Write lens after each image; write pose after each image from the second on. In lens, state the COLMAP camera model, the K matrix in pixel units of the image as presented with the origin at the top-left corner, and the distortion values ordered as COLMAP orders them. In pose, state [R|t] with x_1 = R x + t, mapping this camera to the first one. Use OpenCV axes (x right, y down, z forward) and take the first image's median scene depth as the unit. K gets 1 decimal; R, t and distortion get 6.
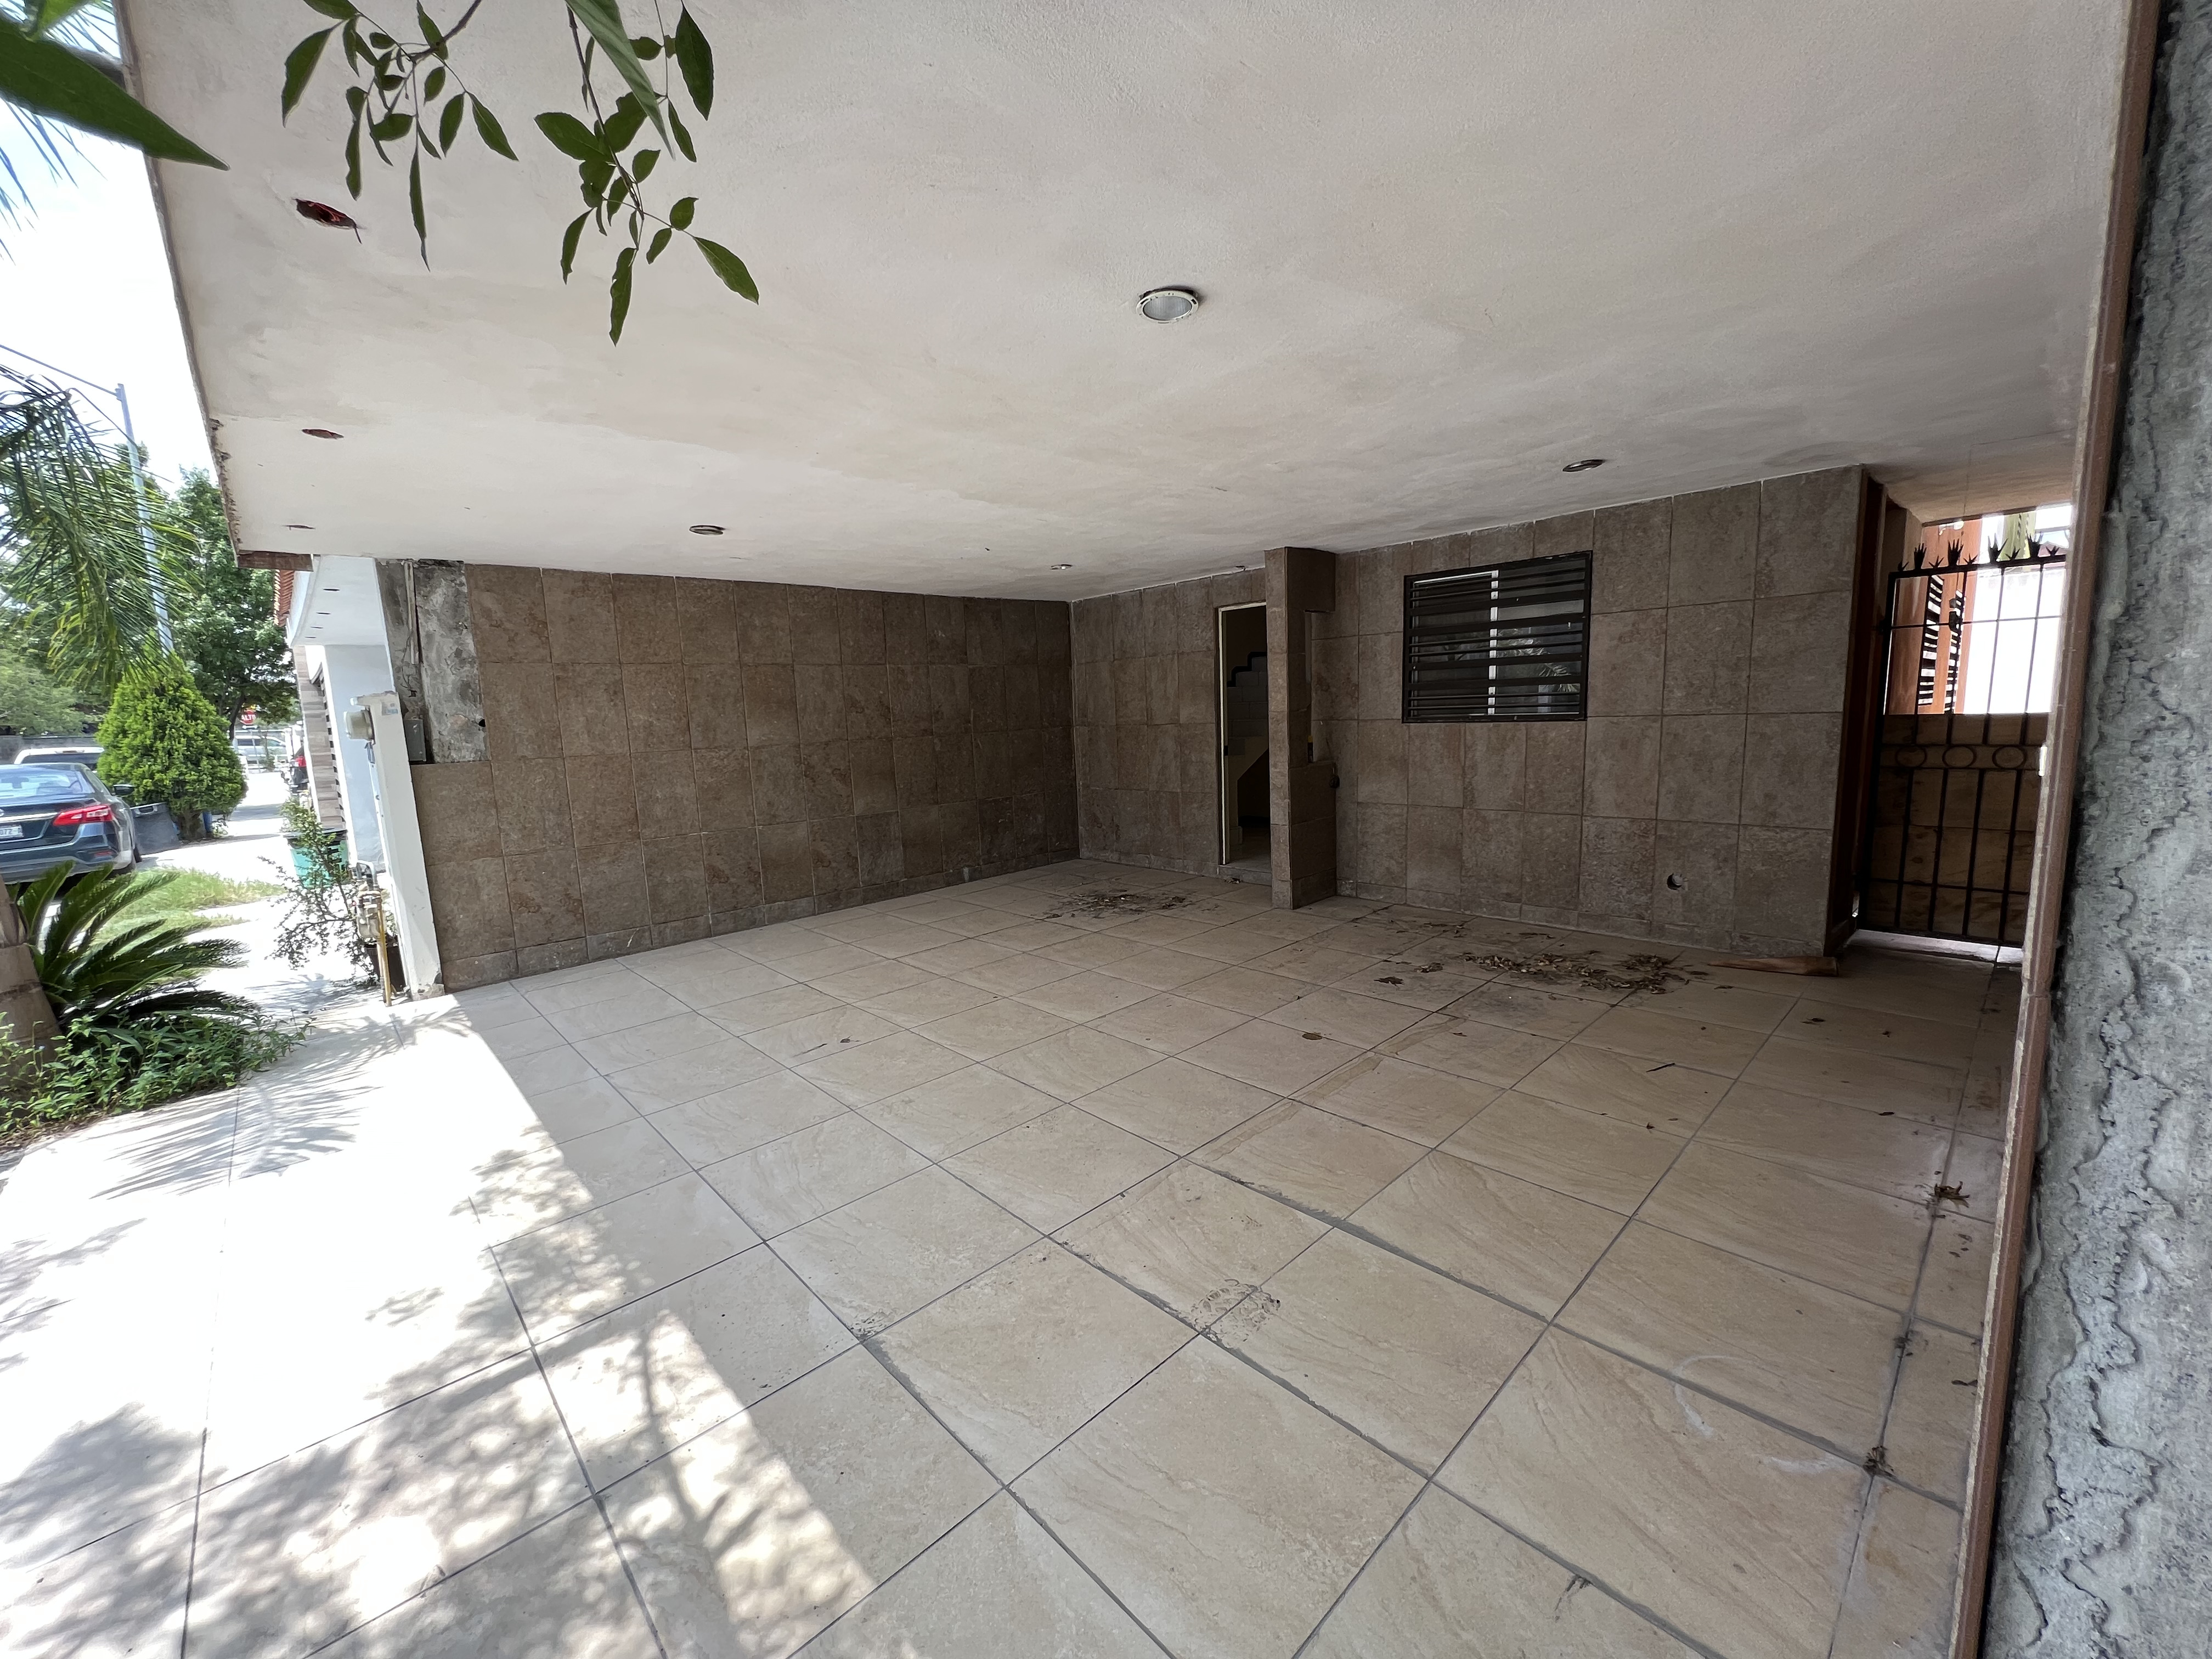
lens RADIAL K [[891.0, 0, 1106.5], [0, 891.0, 837.4], [0, 0, 1]] dist [0.001629, 0.000109]
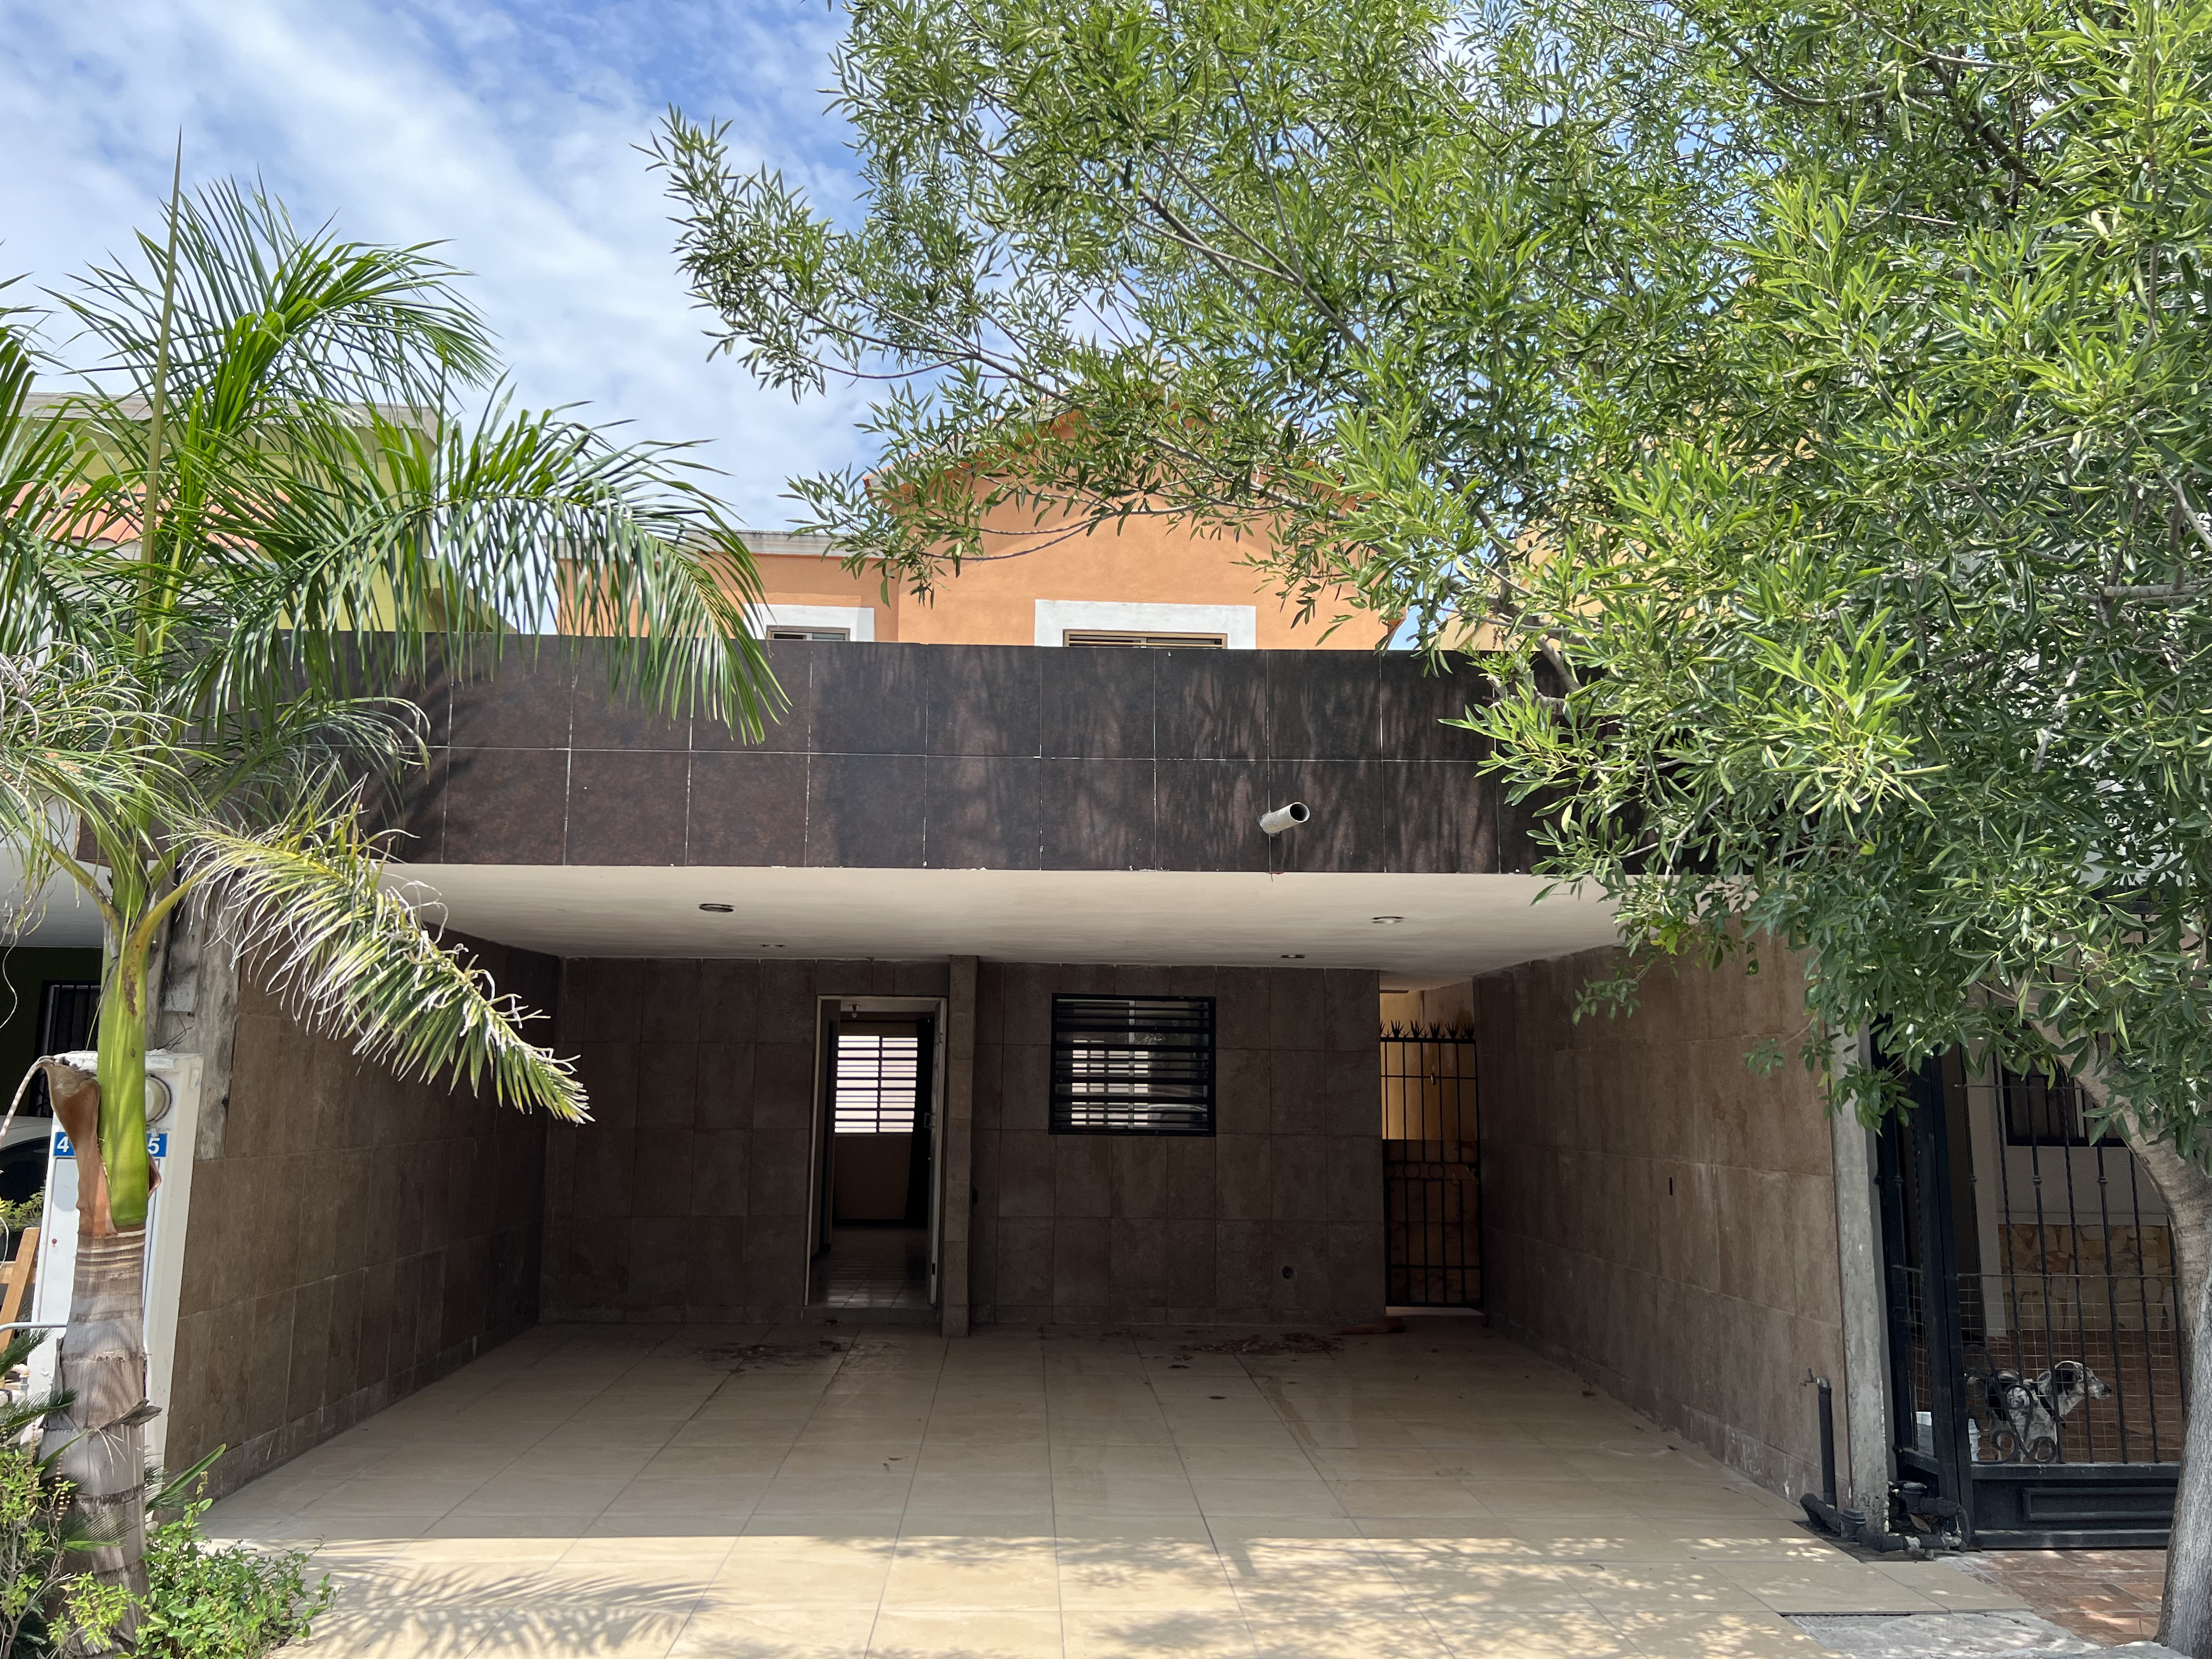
lens RADIAL K [[1691.1, 0, 1104.3], [0, 1691.1, 833.9], [0, 0, 1]] dist [0.042859, 0.001465]
pose [[0.646251, 0.159142, 0.746347, -1.120148], [0.074322, 0.960239, -0.269104, 0.066459], [-0.759497, 0.229379, 0.608728, -0.300522]]
